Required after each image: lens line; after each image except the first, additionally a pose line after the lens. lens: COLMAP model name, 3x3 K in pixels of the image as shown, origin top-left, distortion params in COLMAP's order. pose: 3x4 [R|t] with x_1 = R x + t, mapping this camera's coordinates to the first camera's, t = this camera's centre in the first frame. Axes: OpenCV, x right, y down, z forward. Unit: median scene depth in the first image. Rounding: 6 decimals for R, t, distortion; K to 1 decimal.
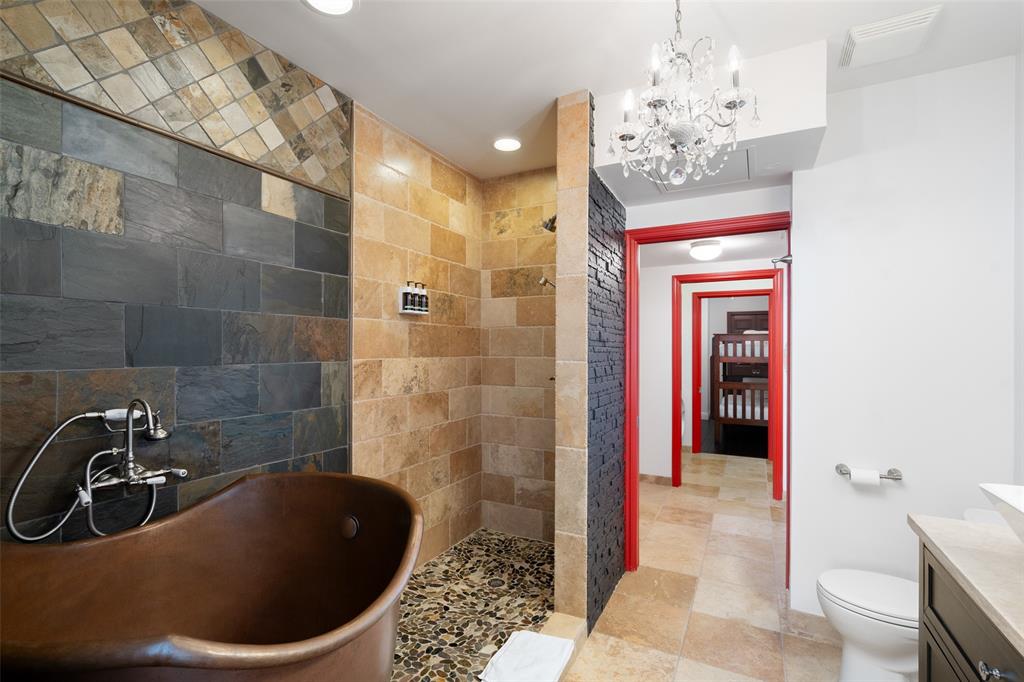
lens RADIAL K [[471.6, 0, 510.9], [0, 471.6, 345.9], [0, 0, 1]] dist [-0.002546, 0.000541]
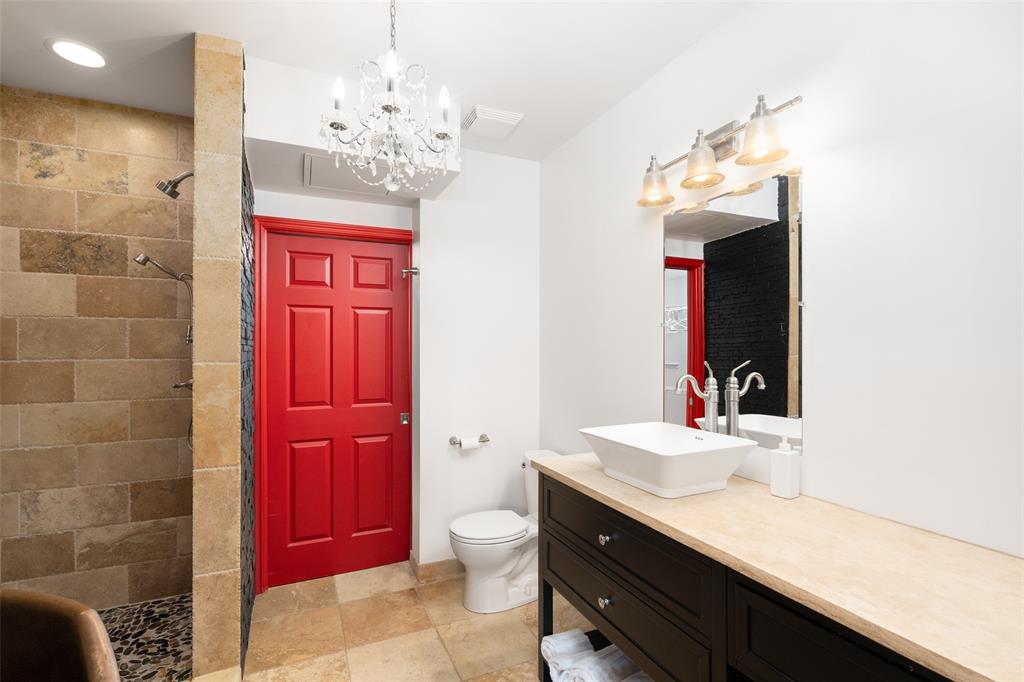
lens RADIAL K [[462.7, 0, 509.1], [0, 462.7, 346.1], [0, 0, 1]] dist [-0.001200, -0.000398]
pose [[0.617179, -0.001715, 0.786821, -0.187403], [-0.000676, 0.999996, 0.002710, 0.001011], [-0.786822, -0.002205, 0.617176, 0.097678]]
